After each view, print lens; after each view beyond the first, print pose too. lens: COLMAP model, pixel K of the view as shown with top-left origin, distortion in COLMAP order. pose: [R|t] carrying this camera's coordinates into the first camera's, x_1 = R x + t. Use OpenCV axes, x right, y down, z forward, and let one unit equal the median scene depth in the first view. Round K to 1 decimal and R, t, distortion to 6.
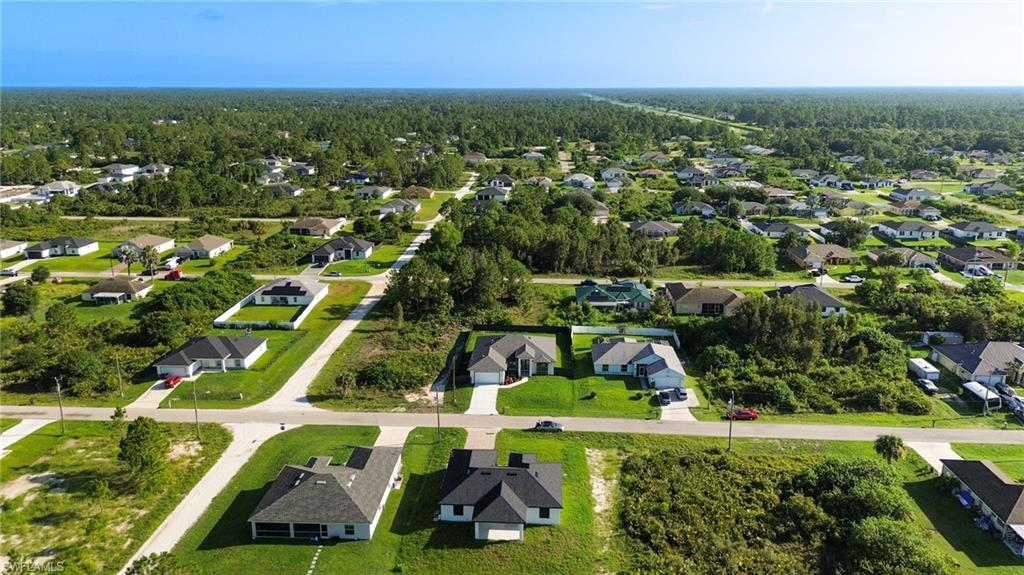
lens RADIAL K [[724.3, 0, 513.1], [0, 724.3, 286.4], [0, 0, 1]] dist [0.069659, -0.070010]
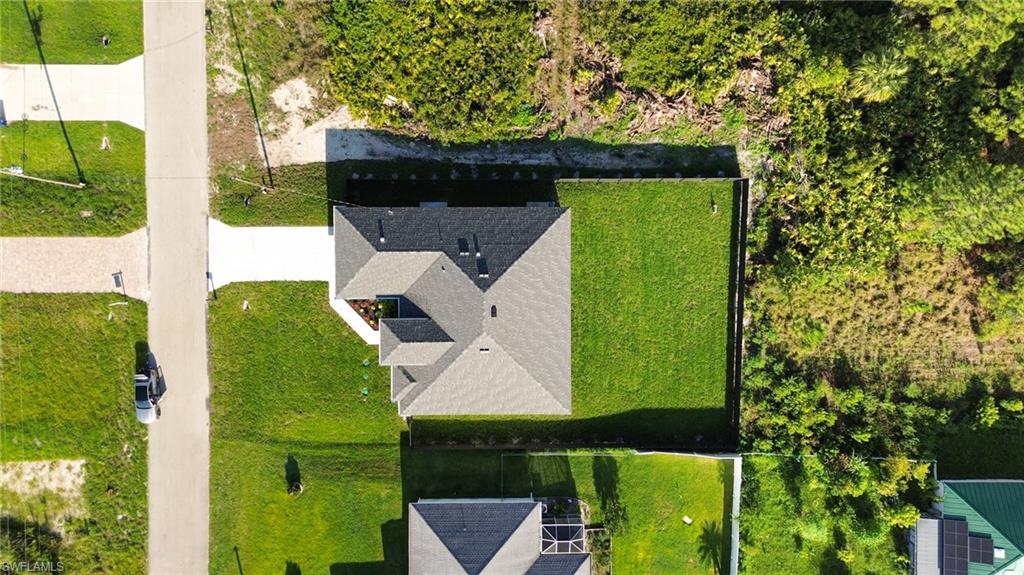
lens RADIAL K [[724.3, 0, 511.4], [0, 724.3, 287.4], [0, 0, 1]] dist [0.069659, -0.070010]
pose [[0.052316, 0.997918, 0.037716, -0.029363], [-0.264551, -0.022569, 0.964108, -0.343416], [0.962952, -0.060416, 0.262819, 1.044001]]
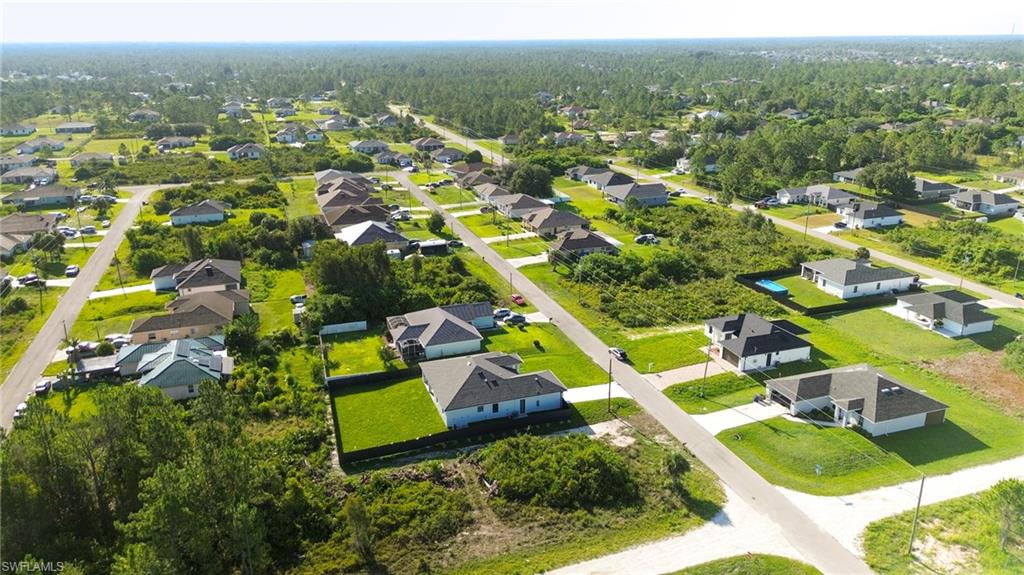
lens RADIAL K [[724.3, 0, 504.8], [0, 724.3, 287.7], [0, 0, 1]] dist [0.069659, -0.070010]
pose [[-0.374025, -0.296514, 0.878740, -0.741738], [0.255539, 0.877885, 0.404992, -0.339830], [-0.891519, 0.376029, -0.252580, 1.291616]]
